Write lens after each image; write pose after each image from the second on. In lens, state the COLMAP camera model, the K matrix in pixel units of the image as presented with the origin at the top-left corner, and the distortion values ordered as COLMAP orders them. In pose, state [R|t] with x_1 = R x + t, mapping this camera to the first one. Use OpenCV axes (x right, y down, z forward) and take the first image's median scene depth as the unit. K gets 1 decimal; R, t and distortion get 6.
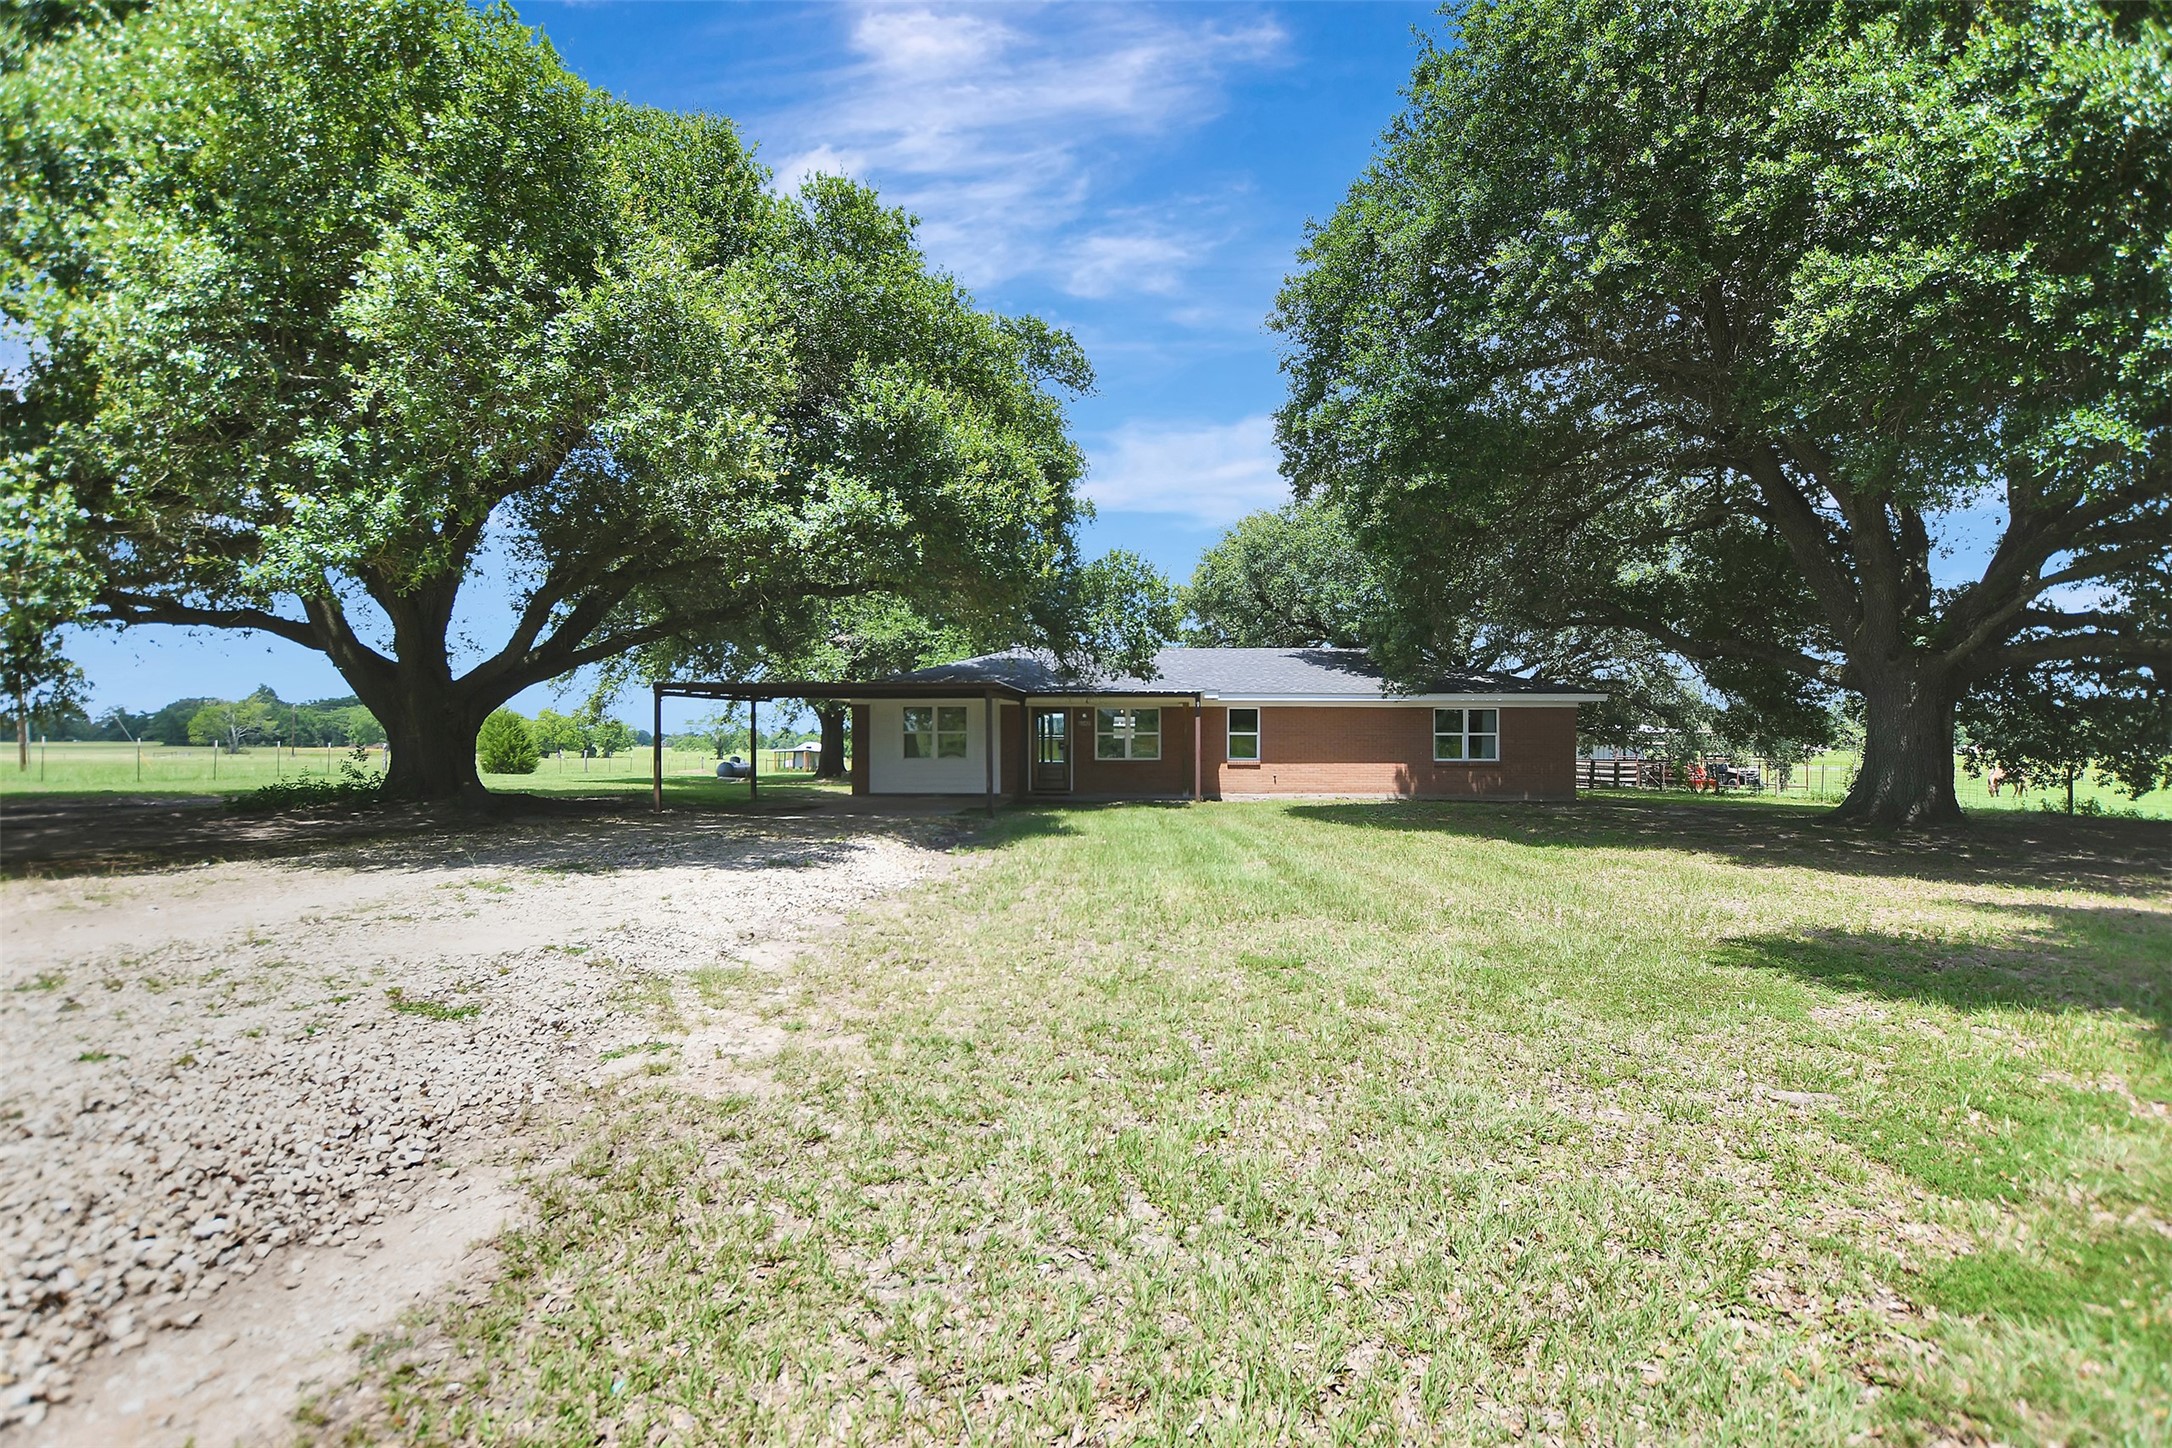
lens RADIAL K [[962.5, 0, 1077.8], [0, 962.5, 745.7], [0, 0, 1]] dist [-0.002117, -0.000227]
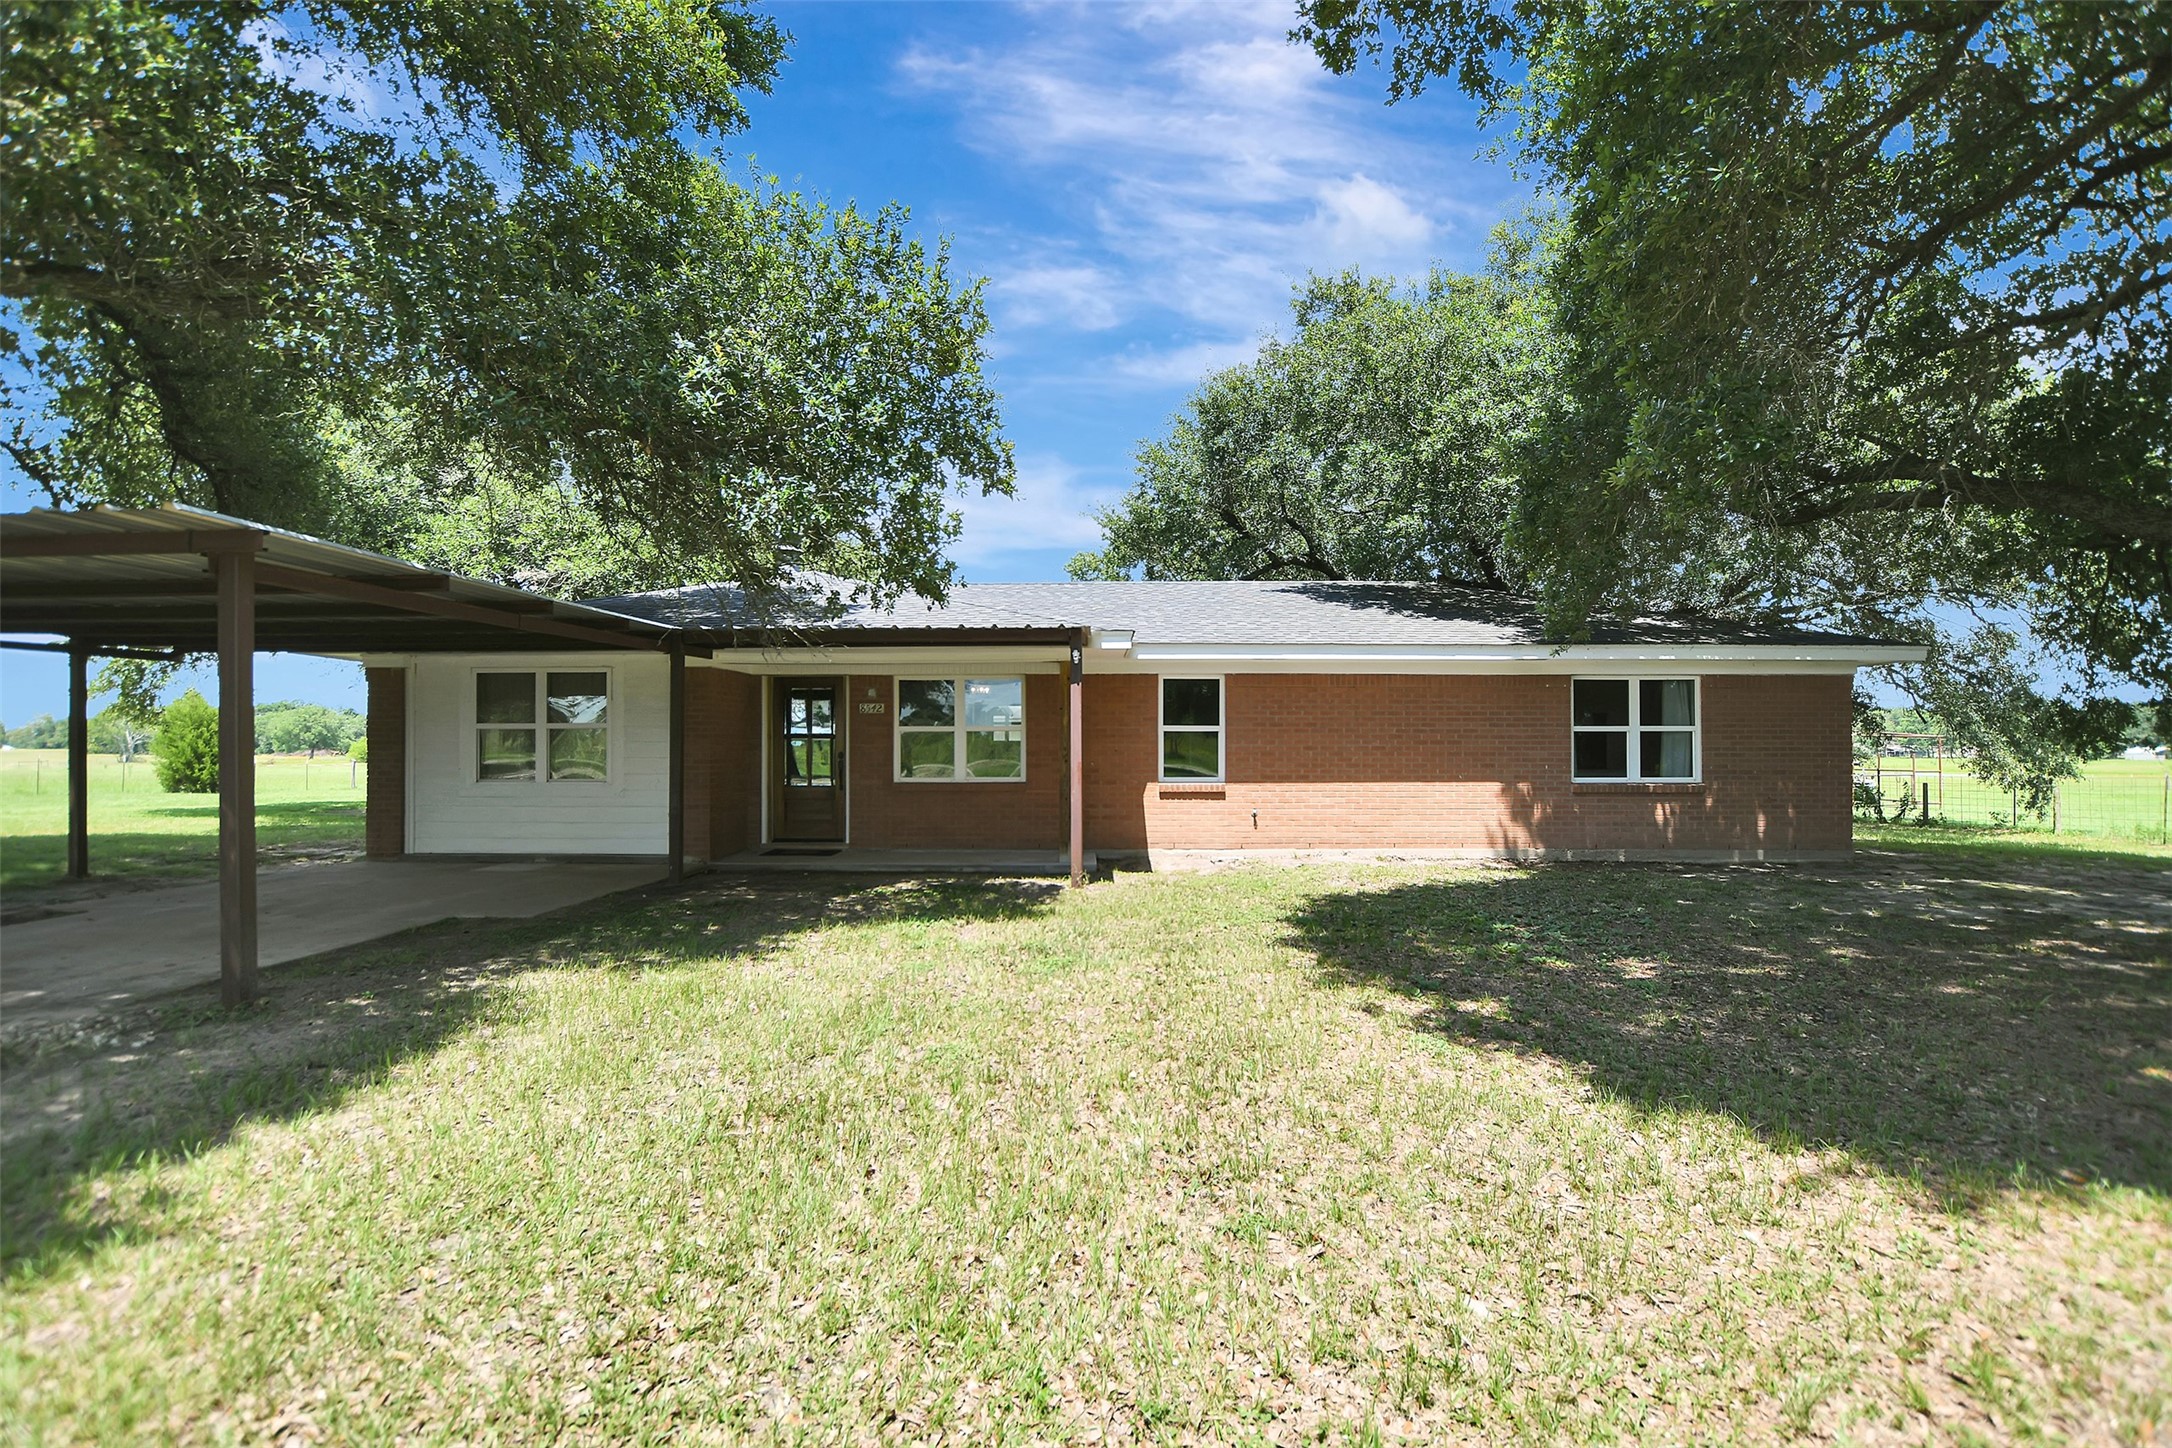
lens RADIAL K [[962.5, 0, 1077.8], [0, 962.5, 745.7], [0, 0, 1]] dist [-0.002117, -0.000227]
pose [[0.999870, -0.001925, 0.016018, 0.119522], [0.001939, 0.999998, -0.000844, -0.003718], [-0.016017, 0.000875, 0.999871, 0.571023]]
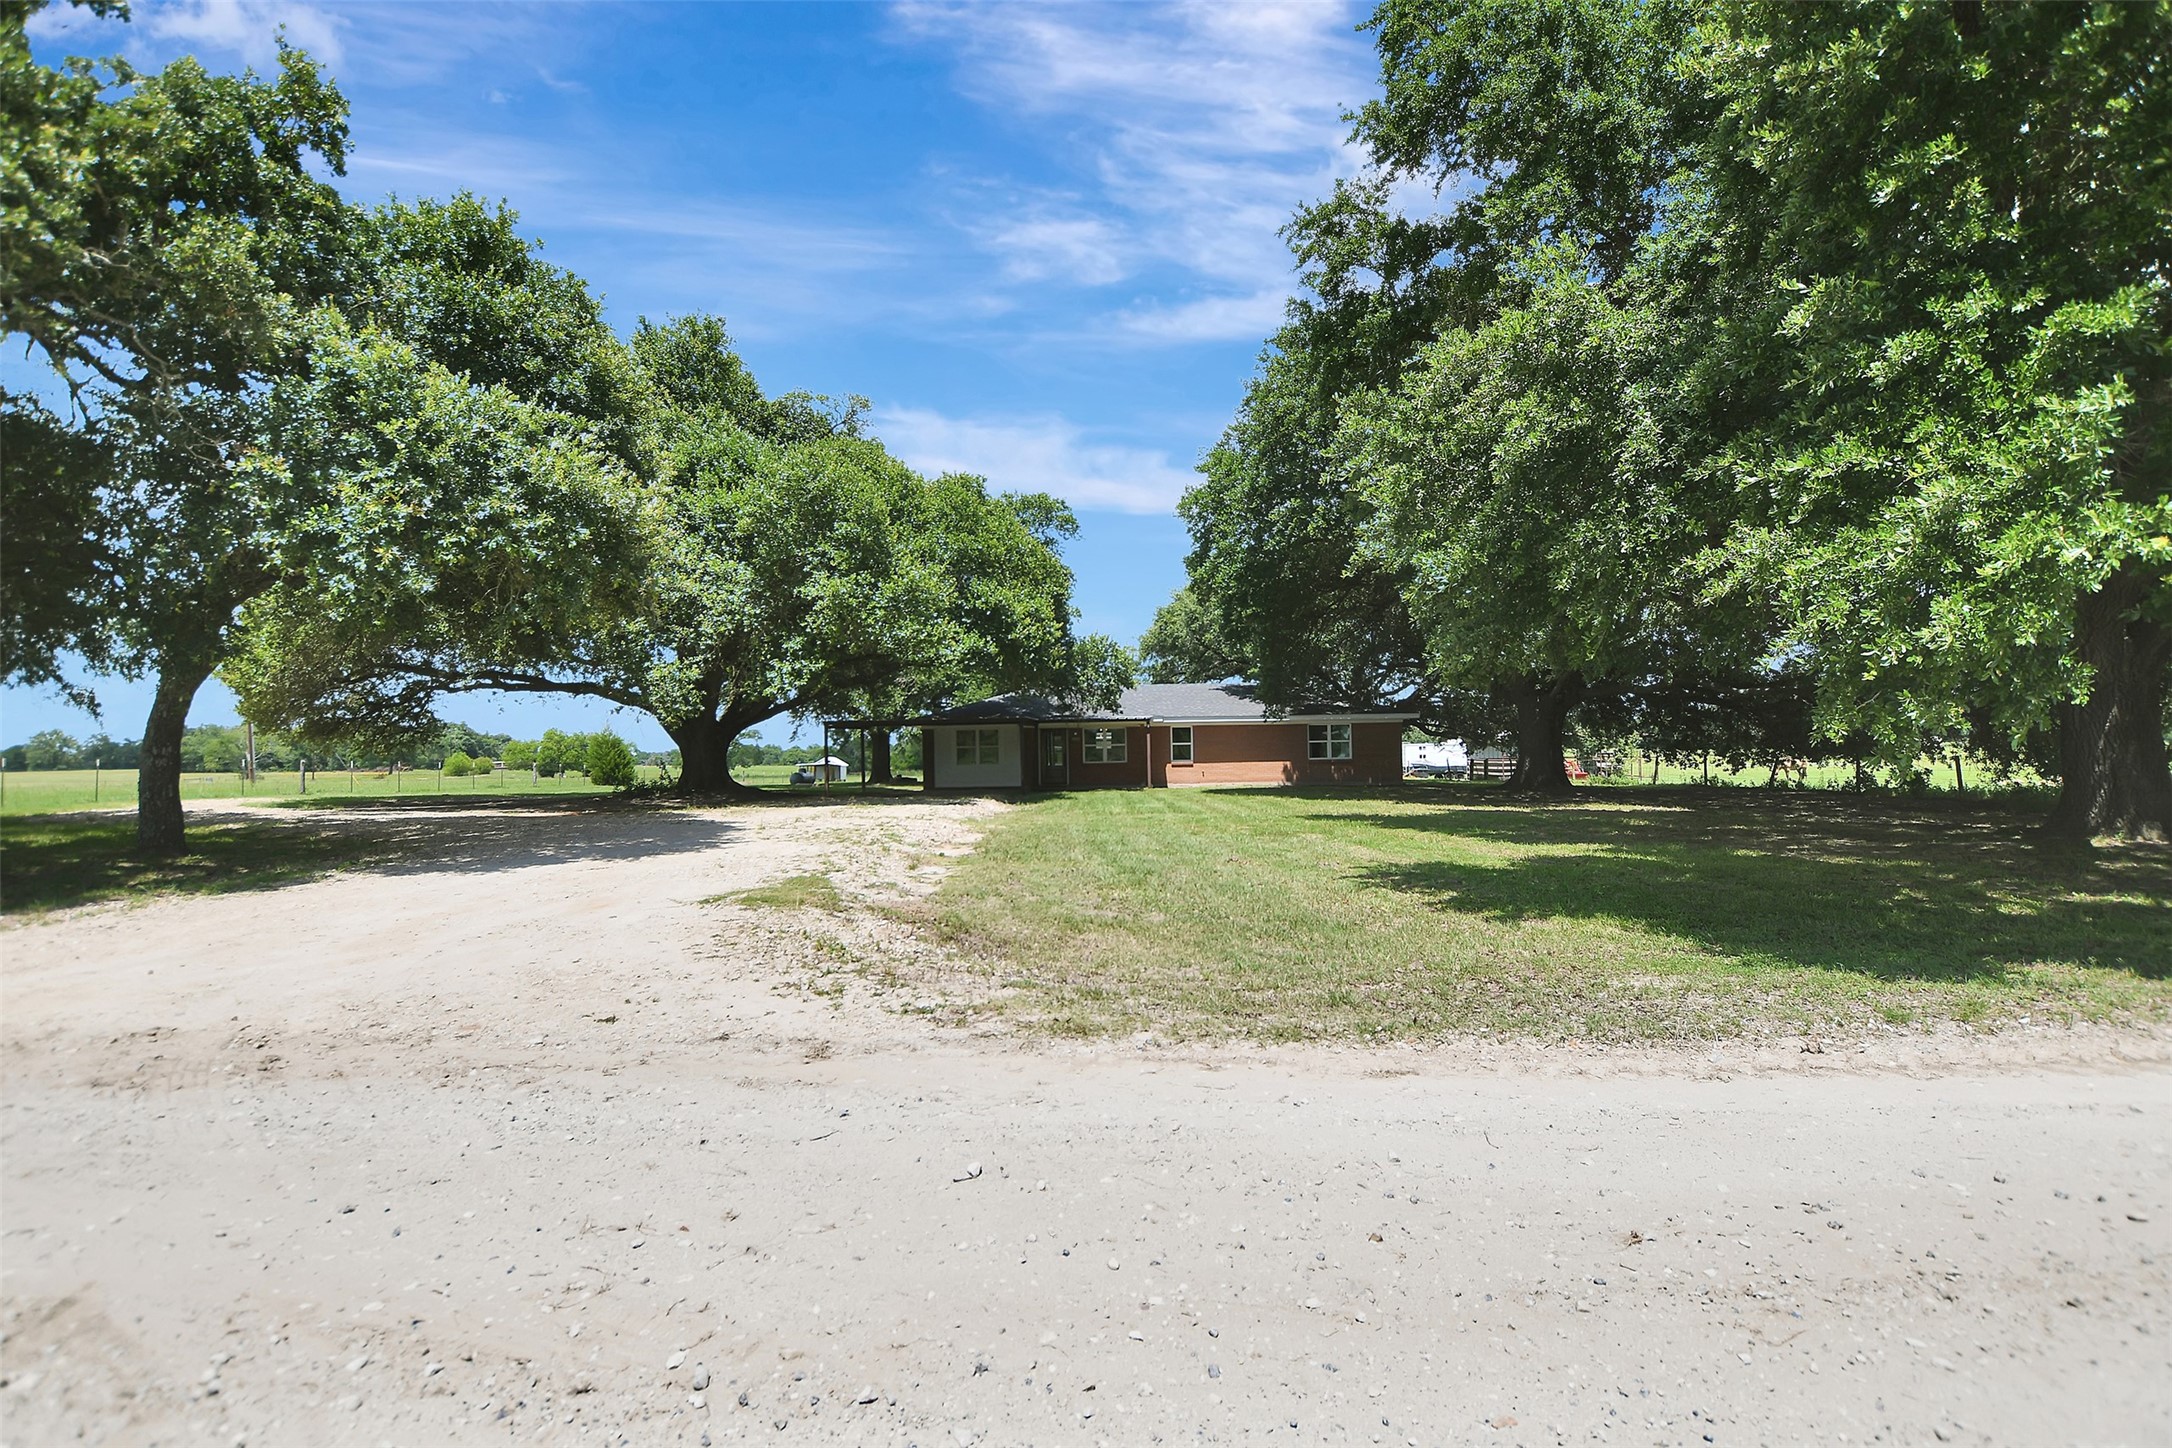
lens RADIAL K [[962.5, 0, 1077.8], [0, 962.5, 745.7], [0, 0, 1]] dist [-0.002117, -0.000227]
pose [[0.999732, -0.018713, 0.013655, -0.012477], [0.018863, 0.999762, -0.010934, 0.004742], [-0.013447, 0.011189, 0.999847, -0.573785]]
